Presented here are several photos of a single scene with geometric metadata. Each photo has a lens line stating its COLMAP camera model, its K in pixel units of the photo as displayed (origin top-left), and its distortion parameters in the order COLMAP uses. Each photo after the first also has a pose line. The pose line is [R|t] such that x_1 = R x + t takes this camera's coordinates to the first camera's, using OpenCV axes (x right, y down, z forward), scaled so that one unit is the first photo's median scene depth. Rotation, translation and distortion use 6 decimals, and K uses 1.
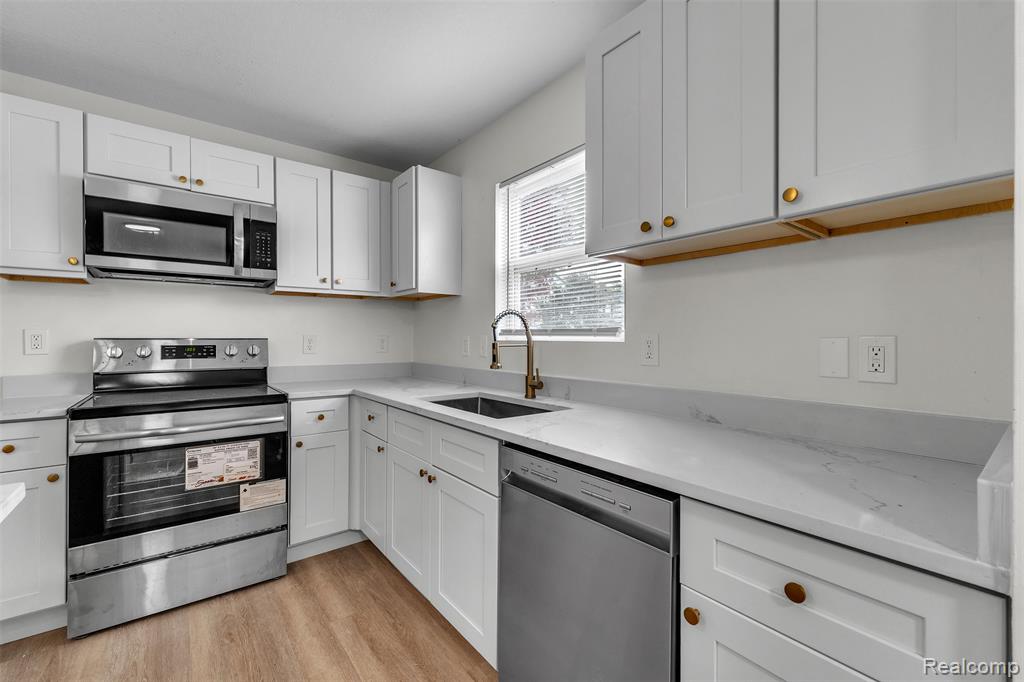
lens RADIAL K [[433.1, 0, 517.1], [0, 433.1, 336.7], [0, 0, 1]] dist [0.000299, 0.000054]
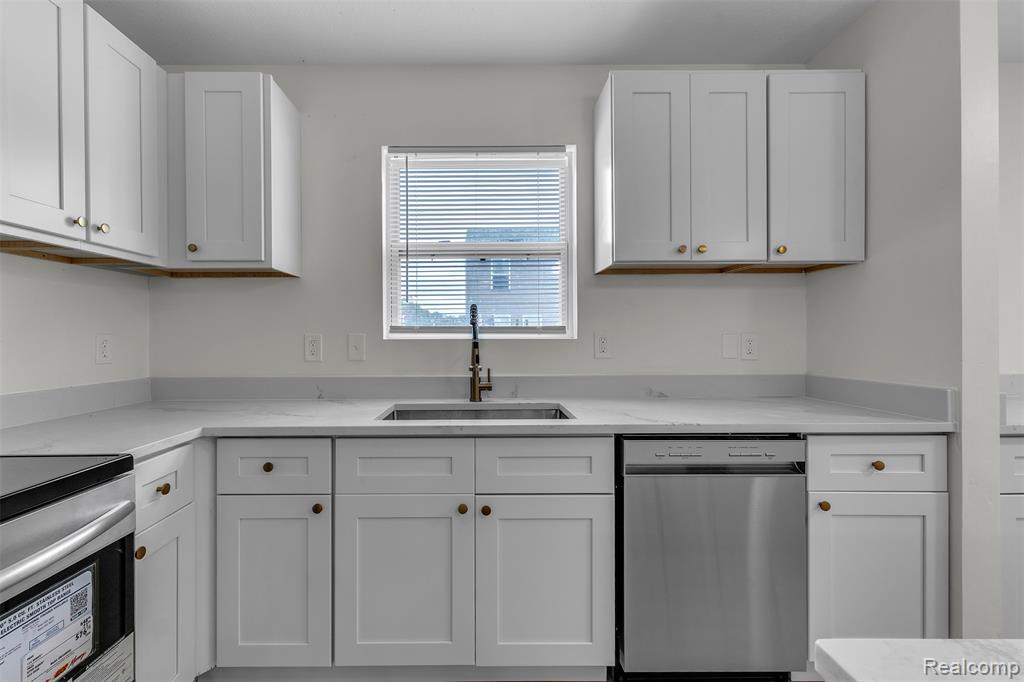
lens RADIAL K [[433.1, 0, 494.9], [0, 433.1, 343.1], [0, 0, 1]] dist [0.000299, 0.000054]
pose [[0.622304, -0.015786, 0.782616, -0.655842], [0.002592, 0.999833, 0.018106, 0.001174], [-0.782771, -0.009239, 0.622241, 0.387661]]
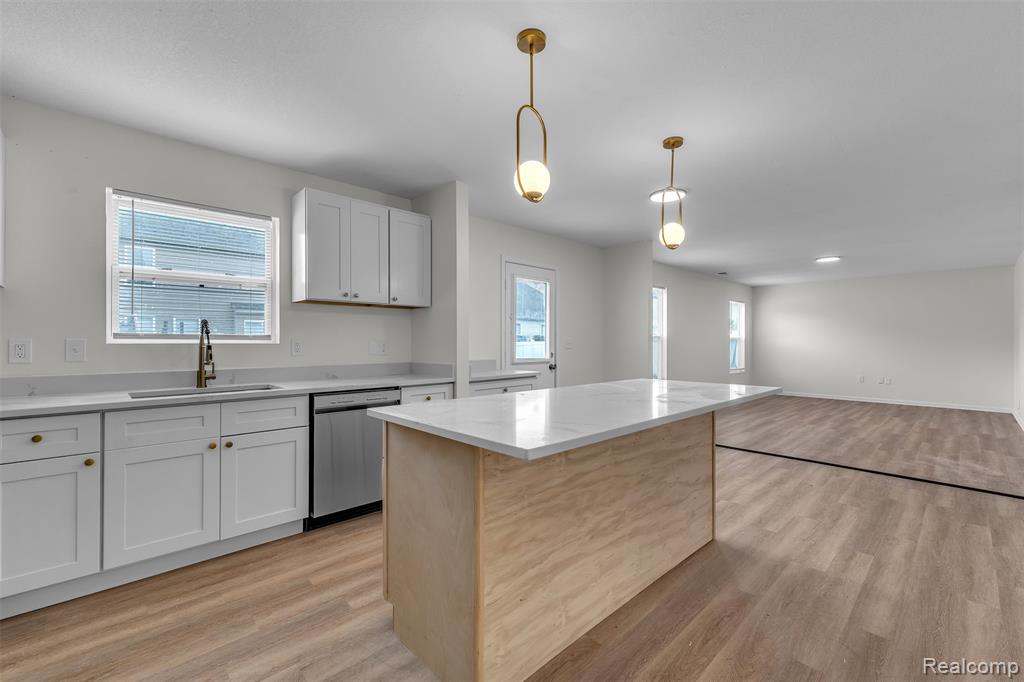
lens RADIAL K [[433.1, 0, 510.7], [0, 433.1, 334.5], [0, 0, 1]] dist [0.000299, 0.000054]
pose [[-0.082811, 0.016406, 0.996430, -1.311385], [-0.002442, 0.999858, -0.016666, 0.001618], [-0.996562, -0.003814, -0.082759, 0.182839]]
